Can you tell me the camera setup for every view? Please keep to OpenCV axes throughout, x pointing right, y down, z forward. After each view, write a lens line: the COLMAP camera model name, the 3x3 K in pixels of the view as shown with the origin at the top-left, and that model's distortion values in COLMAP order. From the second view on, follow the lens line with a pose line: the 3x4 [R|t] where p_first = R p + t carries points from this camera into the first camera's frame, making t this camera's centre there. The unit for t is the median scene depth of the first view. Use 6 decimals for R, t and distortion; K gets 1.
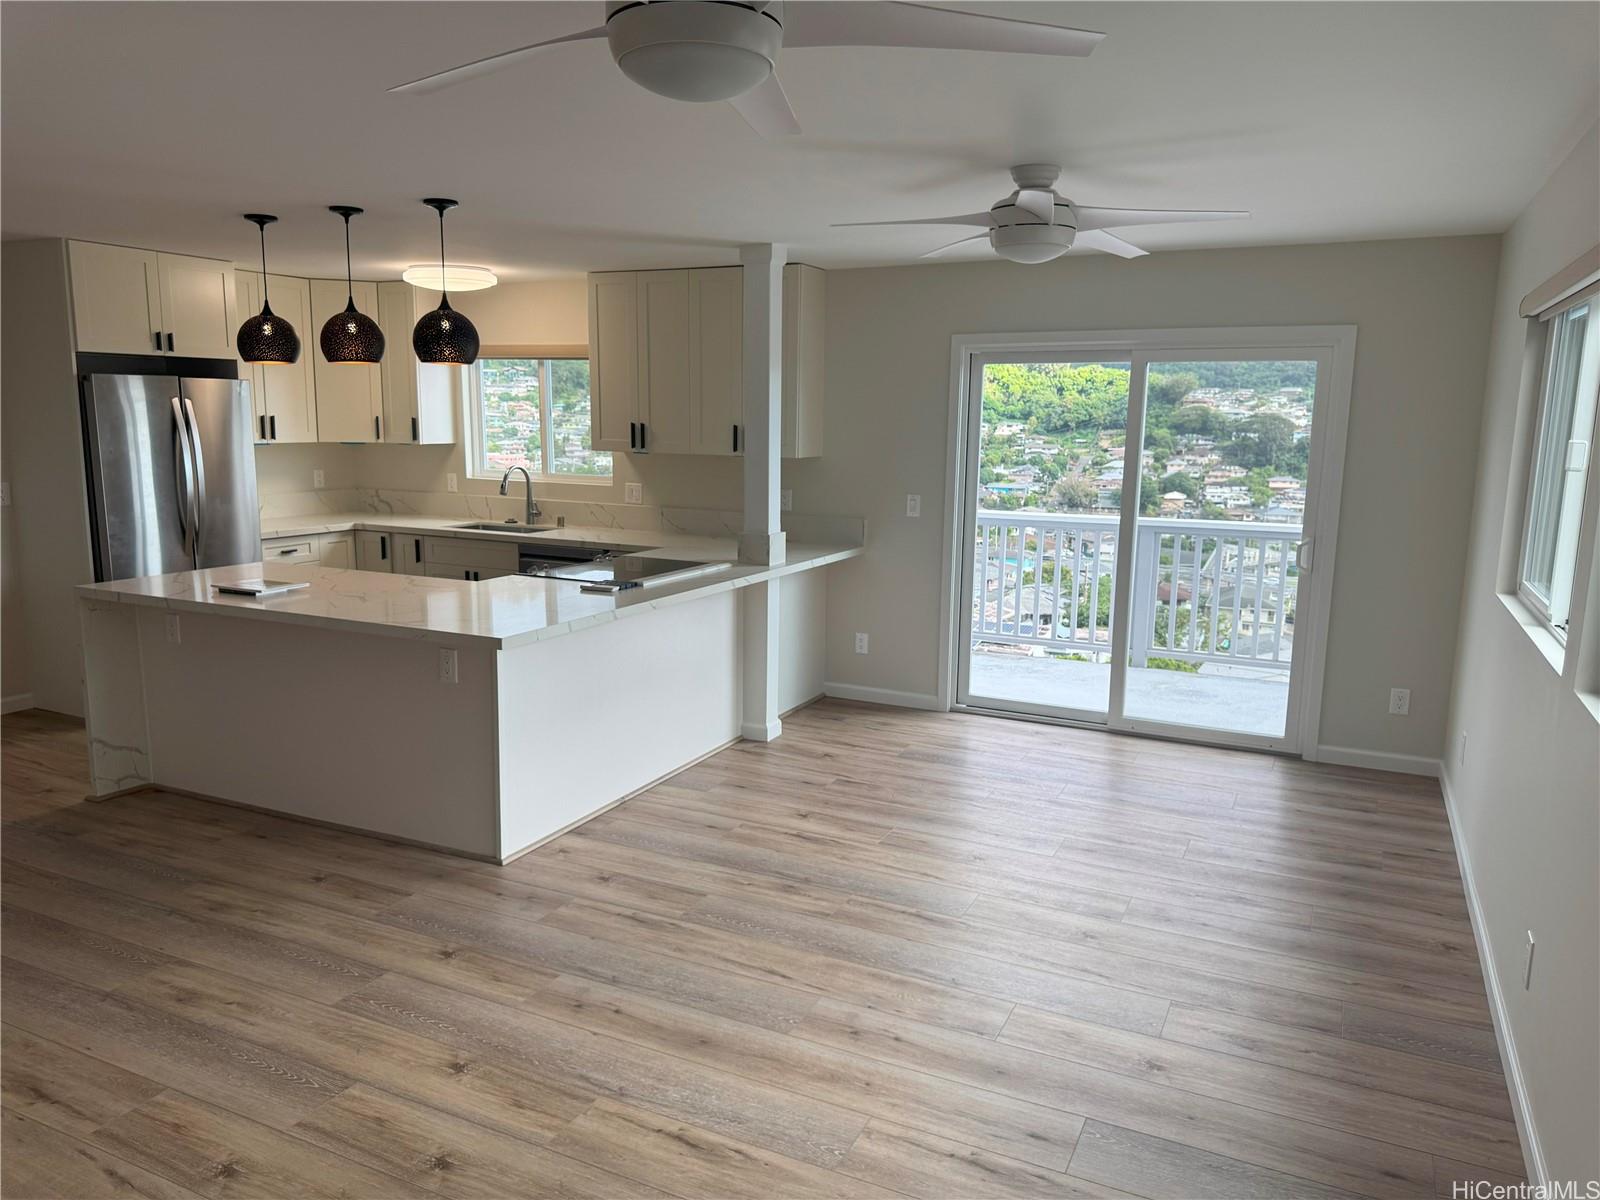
lens RADIAL K [[1122.8, 0, 800.0], [0, 1122.8, 600.0], [0, 0, 1]] dist [0.108716, -0.174098]
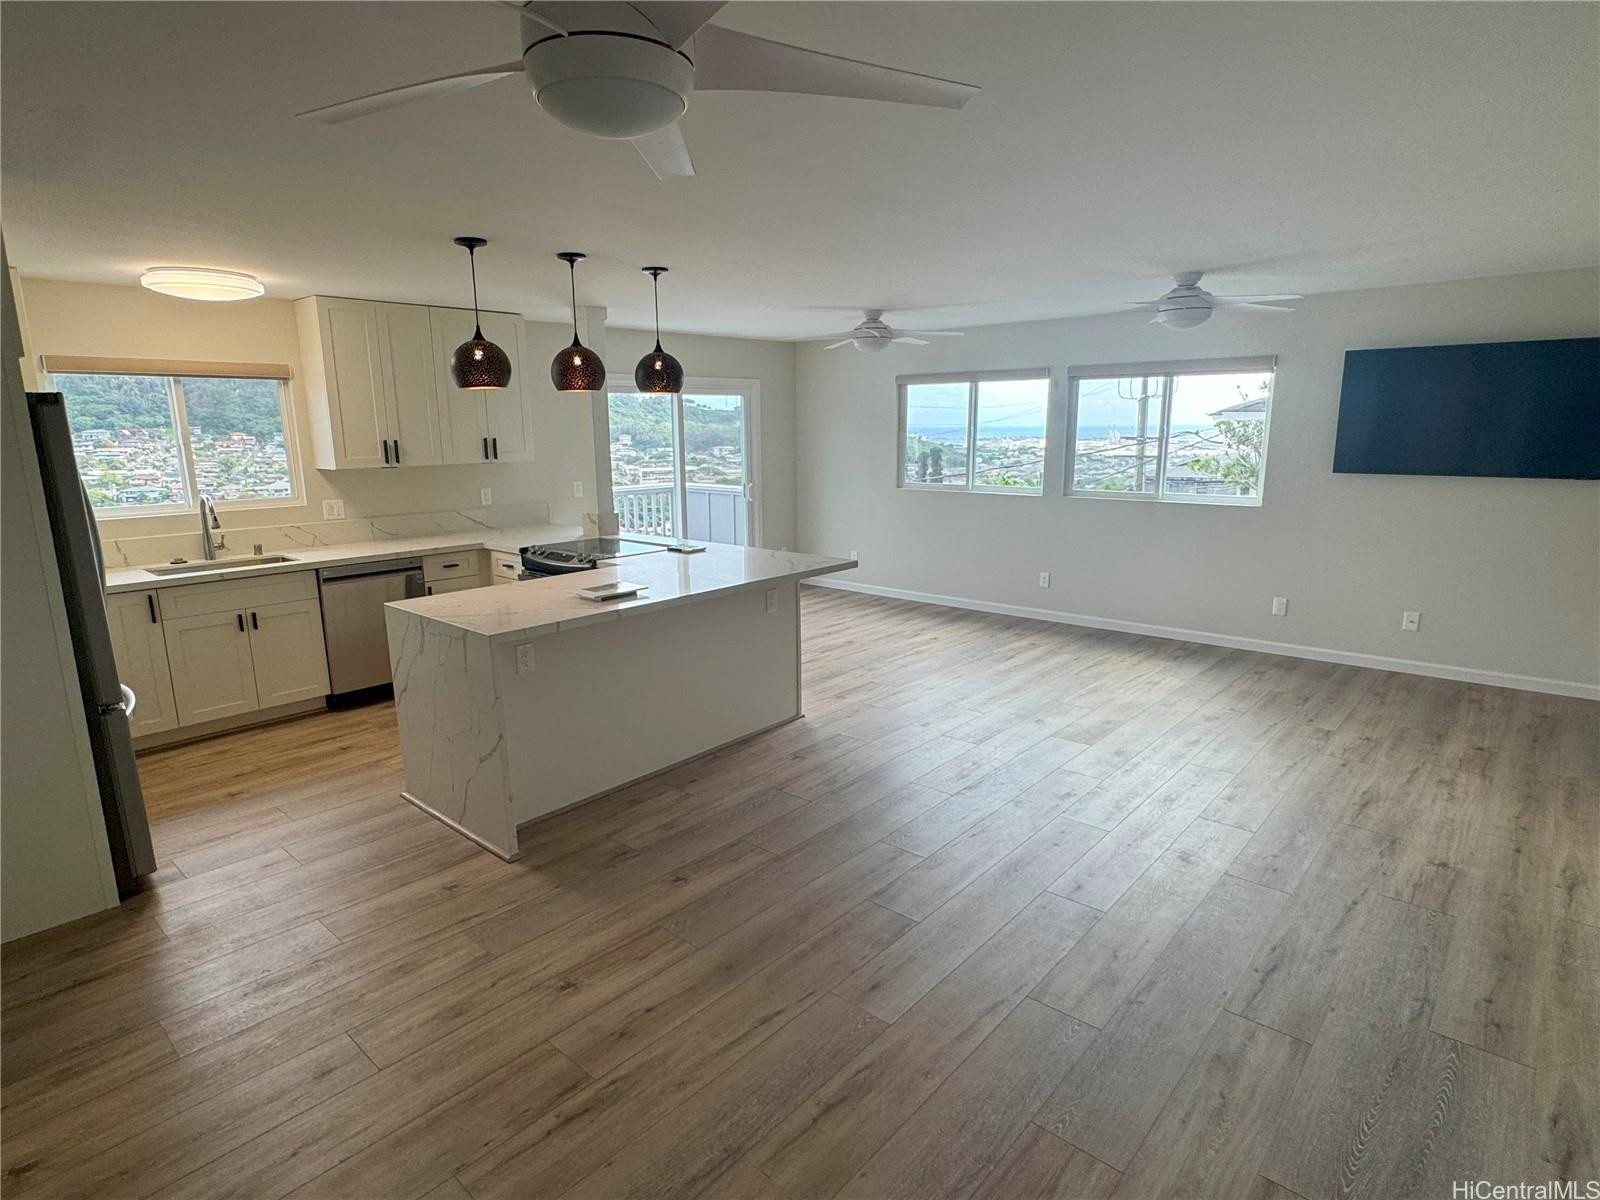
lens RADIAL K [[862.9, 0, 800.0], [0, 862.9, 600.0], [0, 0, 1]] dist [0.000041, 0.000267]
pose [[0.276678, -0.210954, 0.937522, -1.292943], [0.172424, 0.970672, 0.167528, -0.119863], [-0.945367, 0.115300, 0.304937, 0.595439]]
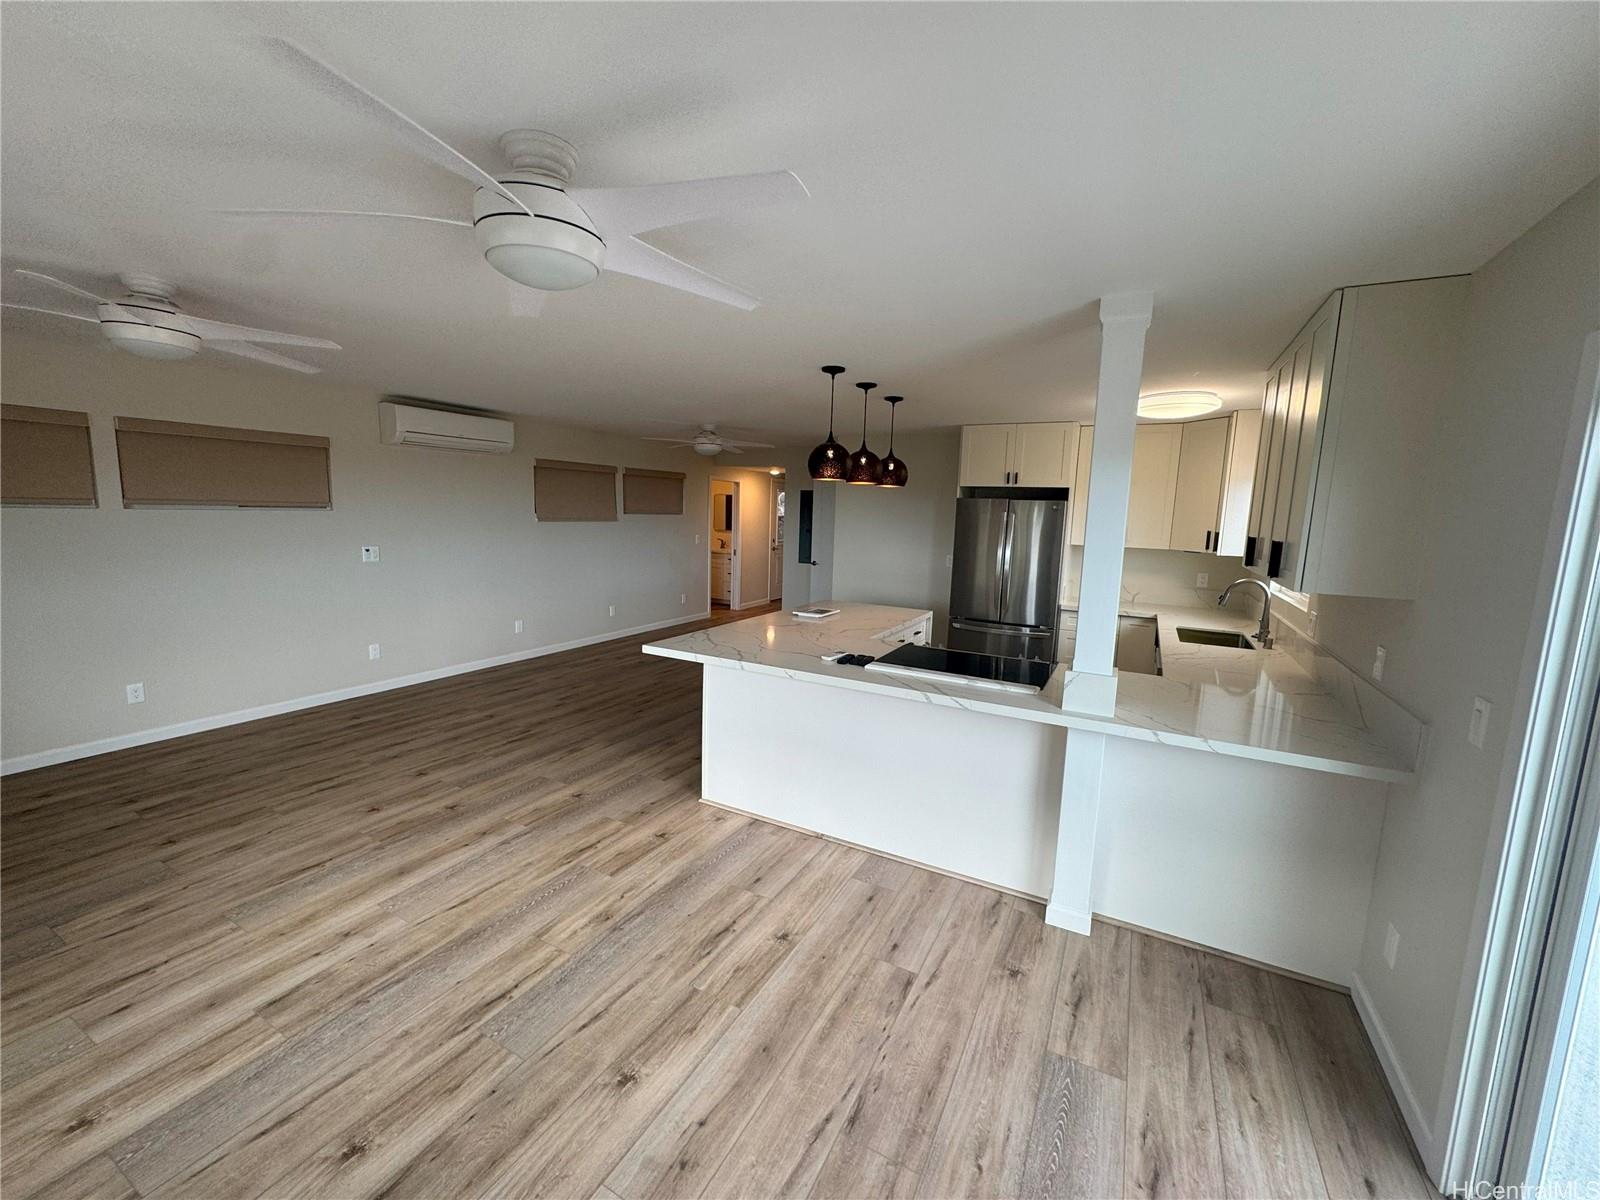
lens RADIAL K [[639.4, 0, 800.0], [0, 639.4, 600.0], [0, 0, 1]] dist [-0.001998, 0.000193]
pose [[-0.041118, 0.127406, -0.990998, 0.533448], [-0.195347, 0.971671, 0.133027, -0.166300], [0.979872, 0.199058, -0.015065, 1.046416]]
